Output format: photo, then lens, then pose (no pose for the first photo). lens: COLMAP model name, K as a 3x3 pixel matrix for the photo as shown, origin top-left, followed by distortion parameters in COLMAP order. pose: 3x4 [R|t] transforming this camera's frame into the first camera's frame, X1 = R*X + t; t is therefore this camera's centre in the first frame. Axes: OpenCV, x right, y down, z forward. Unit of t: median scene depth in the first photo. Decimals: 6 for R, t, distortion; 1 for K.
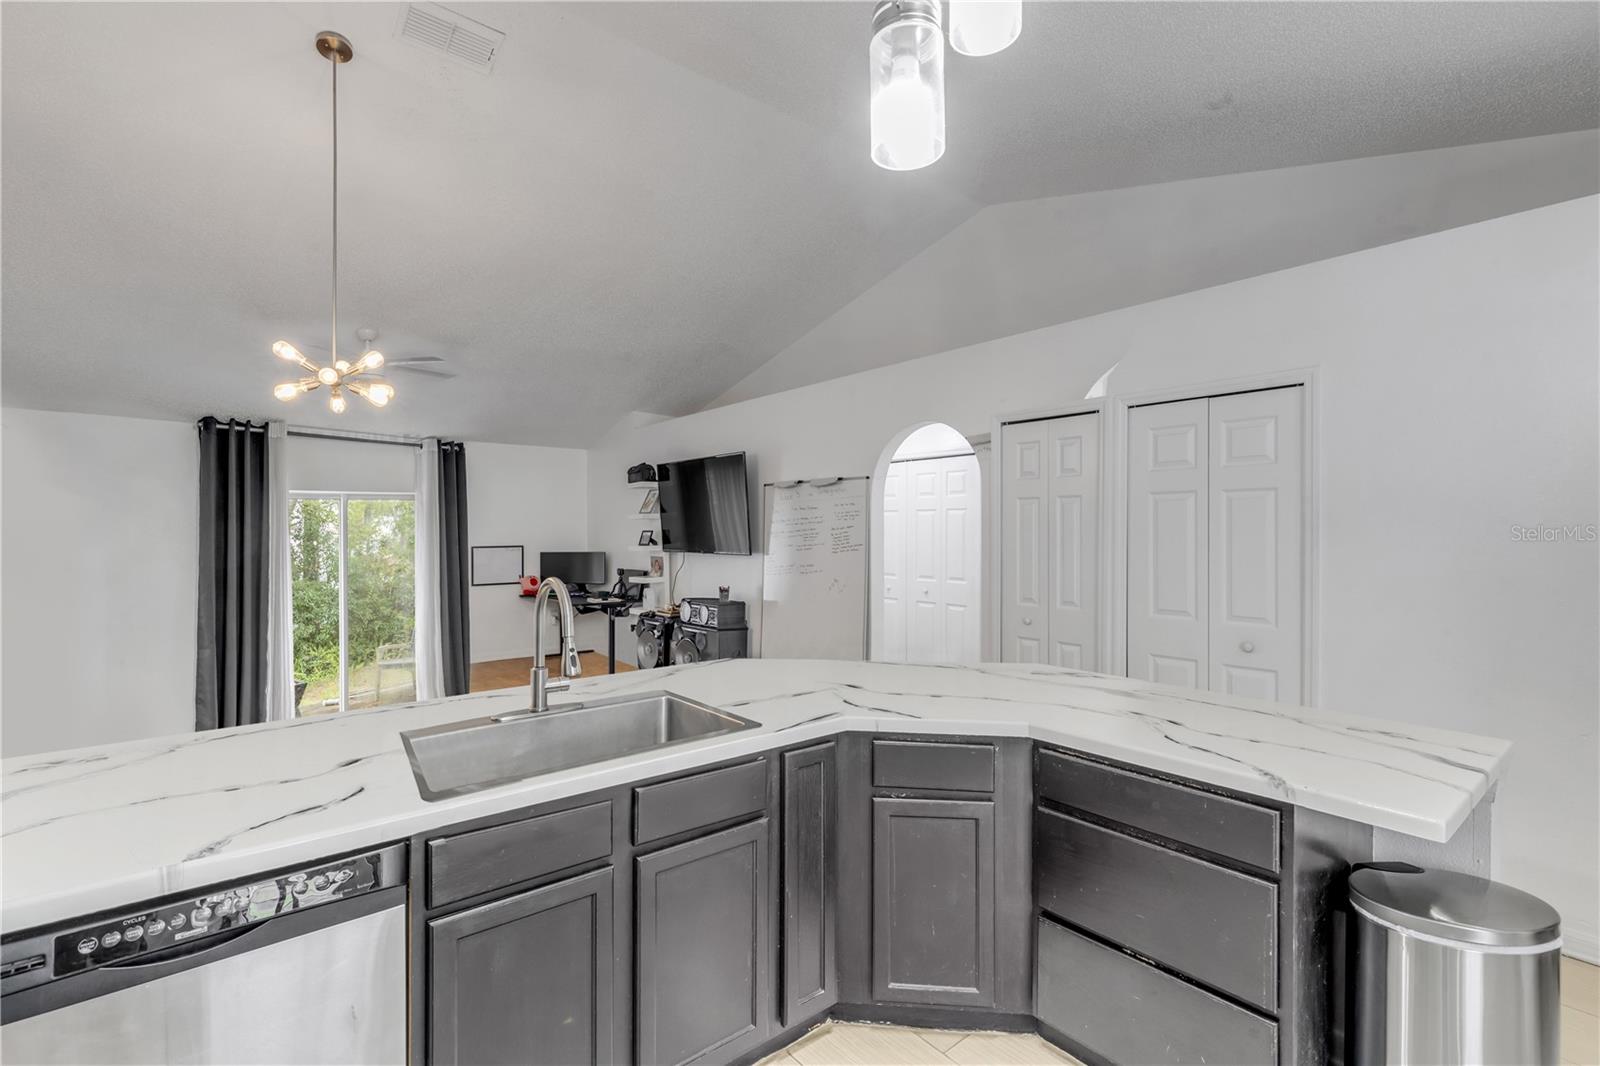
lens RADIAL K [[726.3, 0, 803.2], [0, 726.3, 529.4], [0, 0, 1]] dist [0.006634, 0.000397]
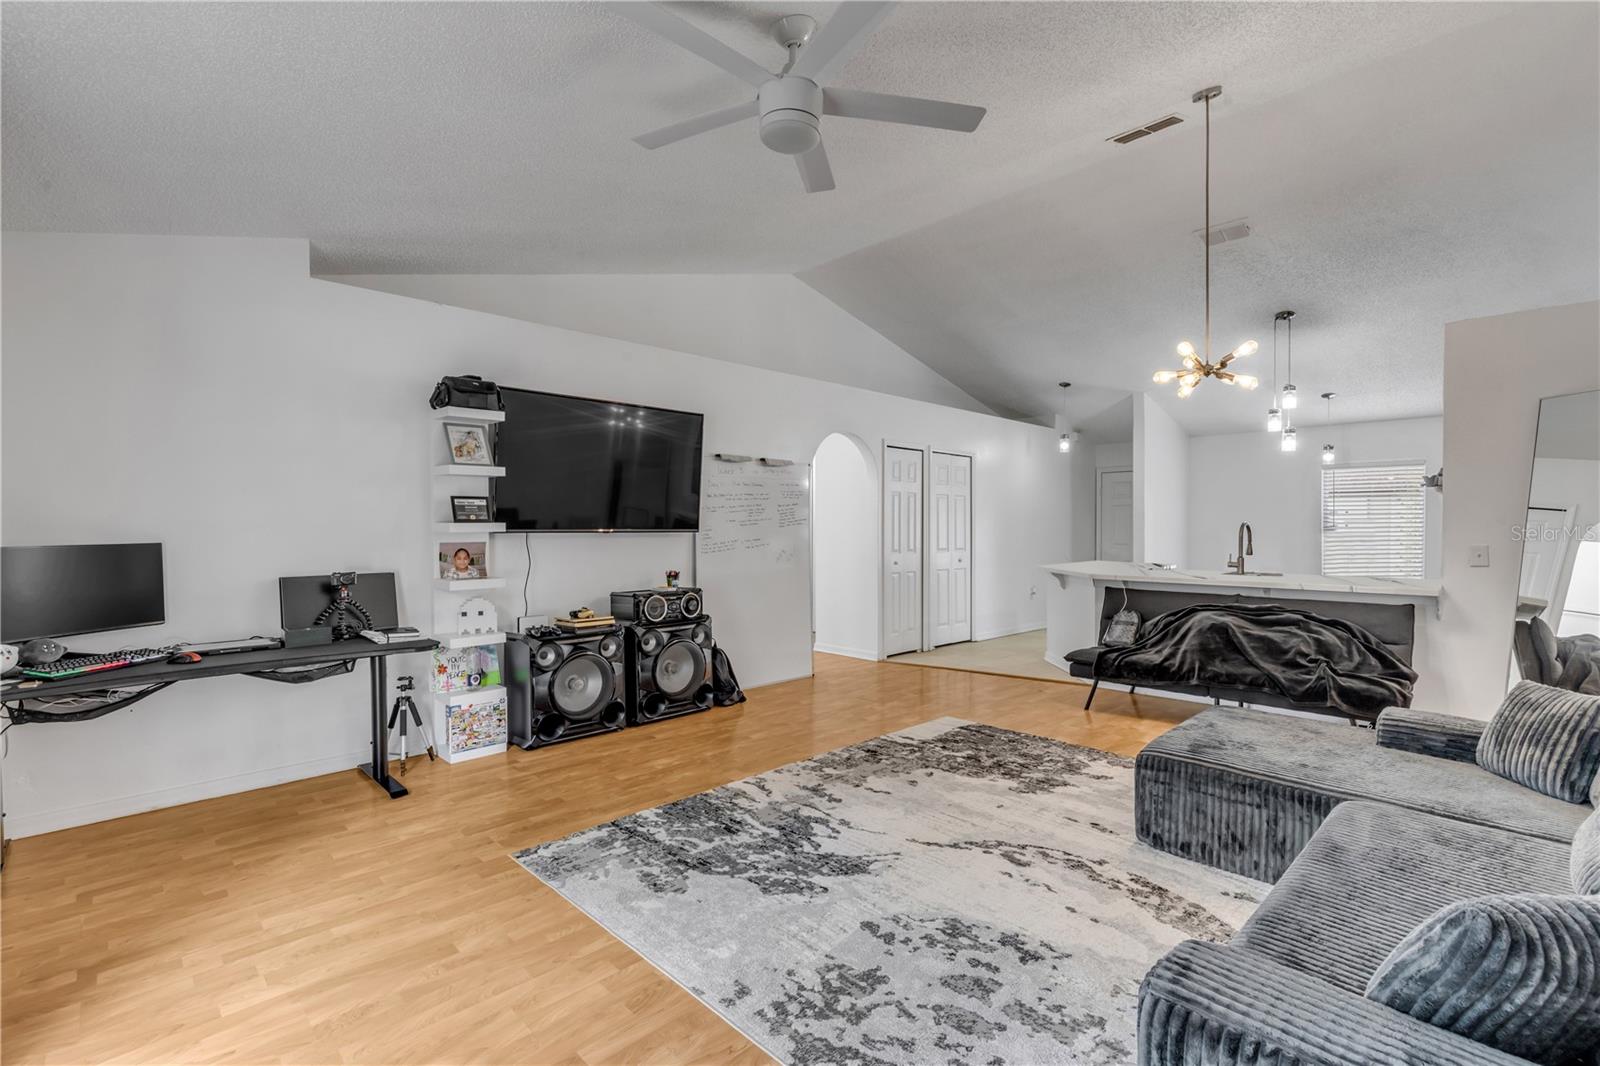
lens RADIAL K [[726.3, 0, 803.2], [0, 726.3, 529.4], [0, 0, 1]] dist [0.006634, 0.000397]
pose [[-0.091333, 0.000455, 0.995820, -0.816088], [0.000015, 1.000000, -0.000455, 0.027758], [-0.995820, -0.000026, -0.091333, 0.804822]]
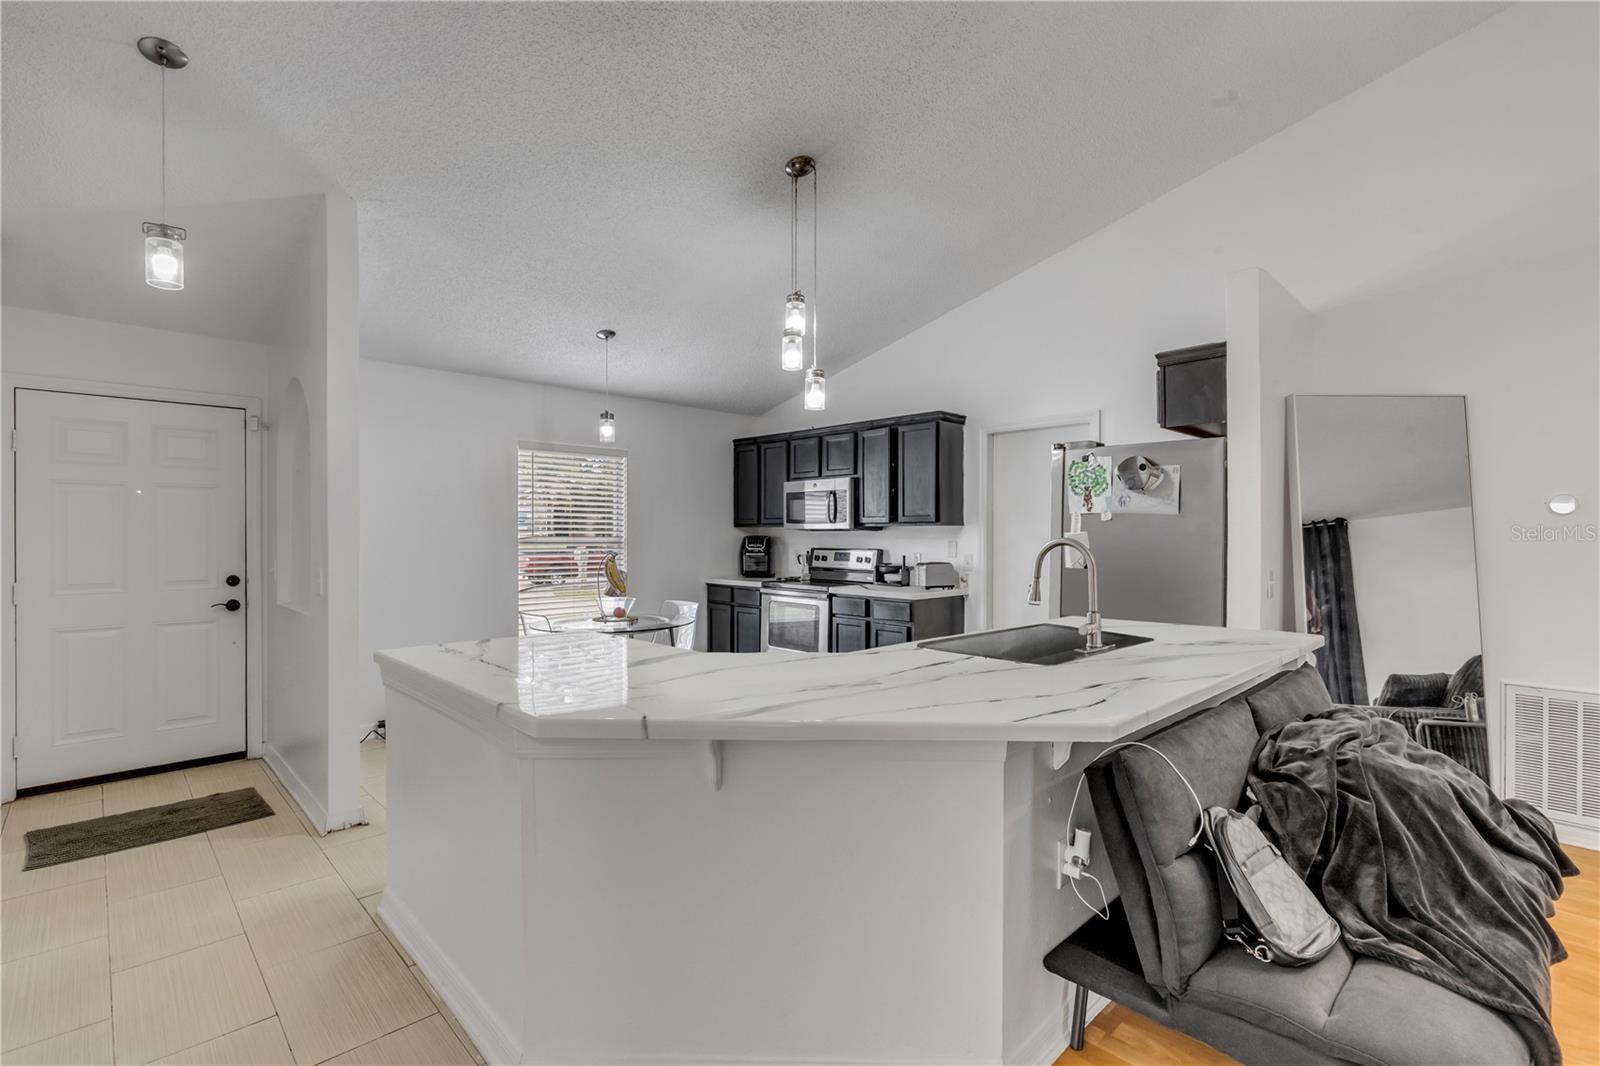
lens RADIAL K [[726.2, 0, 792.8], [0, 726.2, 534.7], [0, 0, 1]] dist [0.005510, 0.000476]
pose [[-0.996813, -0.001857, -0.079746, 0.068221], [-0.002133, 0.999992, 0.003375, 0.016125], [0.079740, 0.003534, -0.996809, 0.635313]]
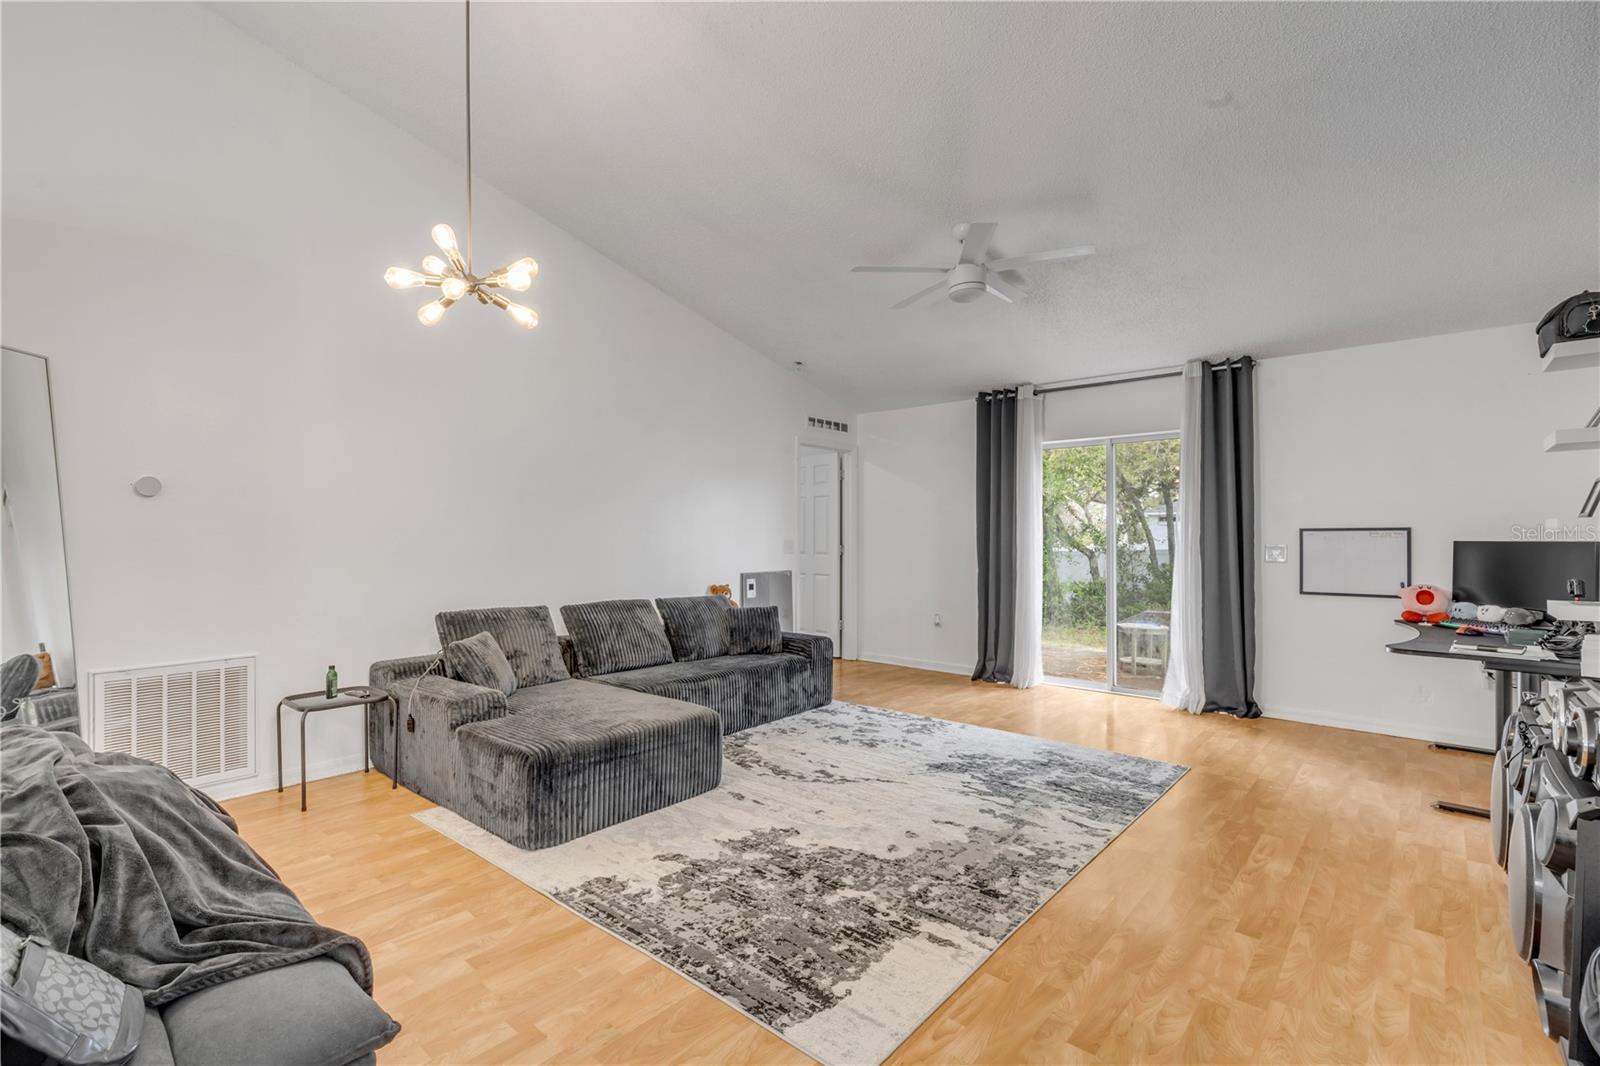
lens RADIAL K [[726.2, 0, 792.8], [0, 726.2, 534.7], [0, 0, 1]] dist [0.005510, 0.000476]
pose [[0.158126, 0.003955, -0.987411, 0.082723], [0.003069, 0.999985, 0.004497, 0.027777], [0.987414, -0.003741, 0.158111, 0.549737]]
